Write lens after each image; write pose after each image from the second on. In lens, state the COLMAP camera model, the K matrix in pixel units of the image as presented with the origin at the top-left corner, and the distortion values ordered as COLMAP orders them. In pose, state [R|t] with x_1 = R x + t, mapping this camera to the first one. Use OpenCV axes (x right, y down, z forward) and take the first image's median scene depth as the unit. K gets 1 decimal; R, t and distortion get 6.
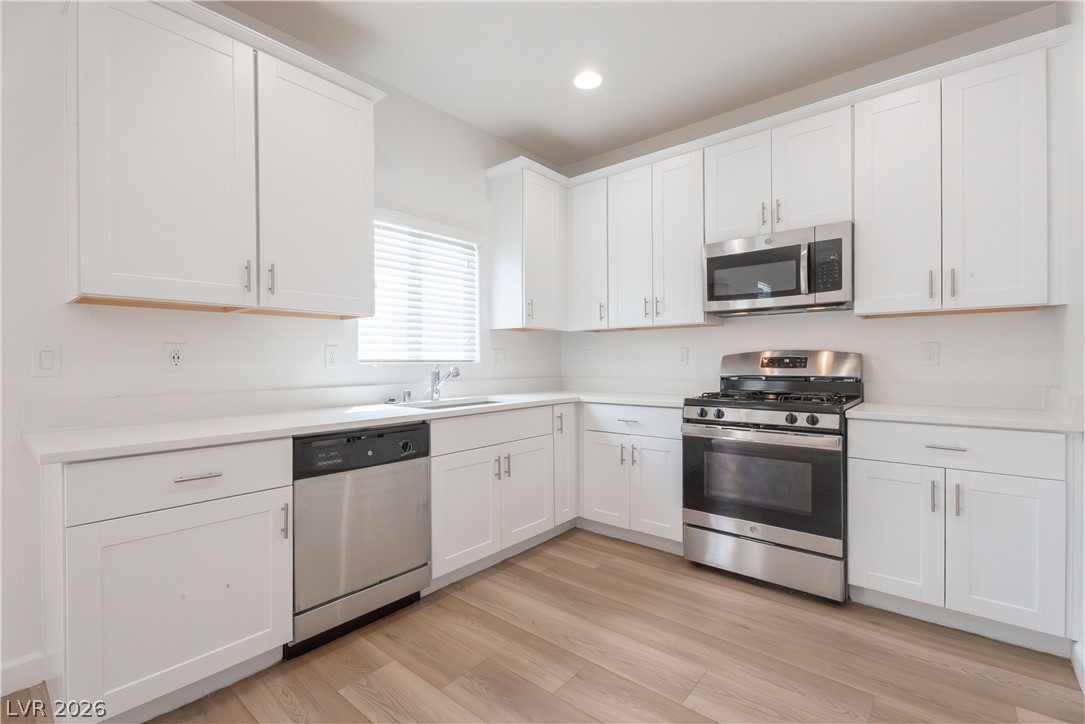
lens RADIAL K [[482.6, 0, 539.9], [0, 482.6, 367.0], [0, 0, 1]] dist [-0.000434, -0.000146]
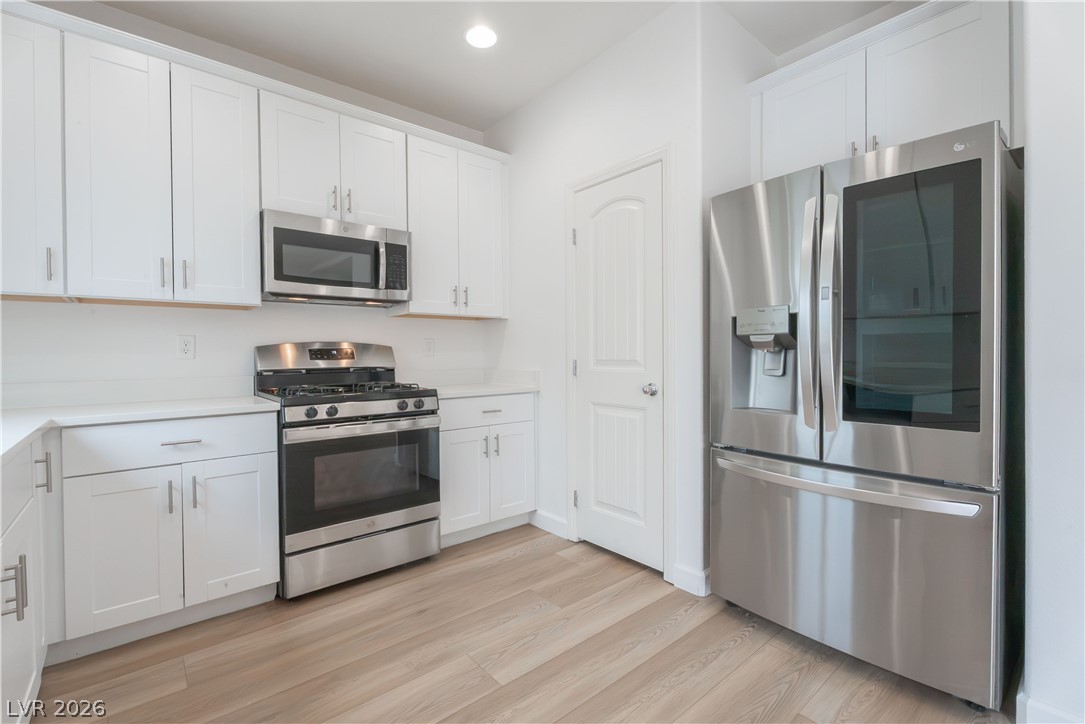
lens RADIAL K [[480.2, 0, 542.5], [0, 480.2, 362.0], [0, 0, 1]] dist [0.001375, 0.000110]
pose [[0.167930, -0.012805, 0.985716, -0.423270], [0.019690, 0.999760, 0.009633, 0.006111], [-0.985602, 0.017791, 0.168142, 0.457350]]
